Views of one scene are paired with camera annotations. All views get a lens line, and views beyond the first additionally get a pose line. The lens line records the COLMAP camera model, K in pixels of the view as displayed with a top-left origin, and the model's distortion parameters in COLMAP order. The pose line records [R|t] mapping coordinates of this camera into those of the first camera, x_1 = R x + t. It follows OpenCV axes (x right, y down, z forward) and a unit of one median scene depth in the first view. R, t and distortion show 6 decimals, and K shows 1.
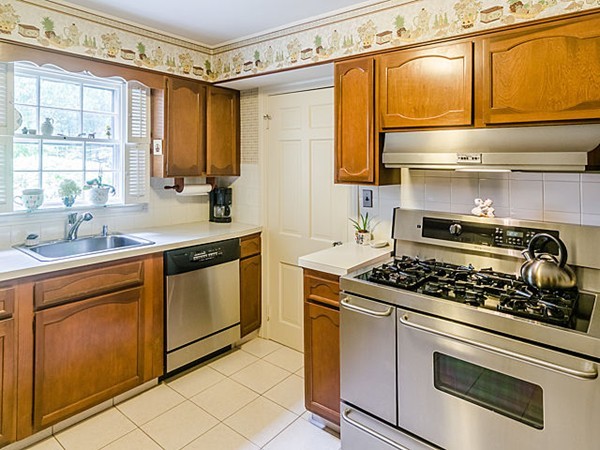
lens RADIAL K [[380.1, 0, 310.7], [0, 380.1, 199.3], [0, 0, 1]] dist [0.031537, 0.000320]
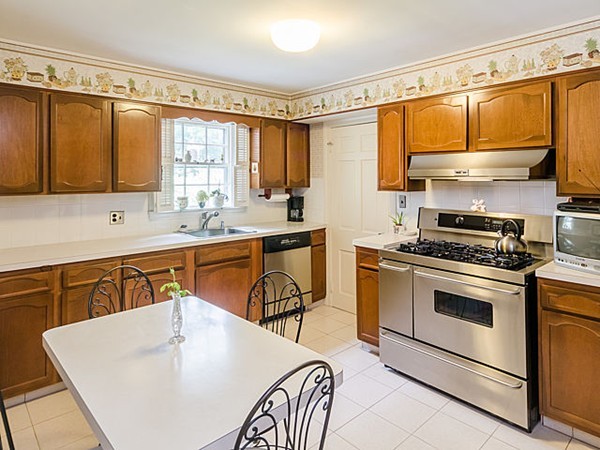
lens RADIAL K [[380.1, 0, 310.7], [0, 380.1, 199.3], [0, 0, 1]] dist [0.031537, 0.000320]
pose [[0.988535, -0.006295, -0.150861, 0.027838], [0.000595, 0.999285, -0.037793, 0.042652], [0.150991, 0.037270, 0.987832, -0.438824]]
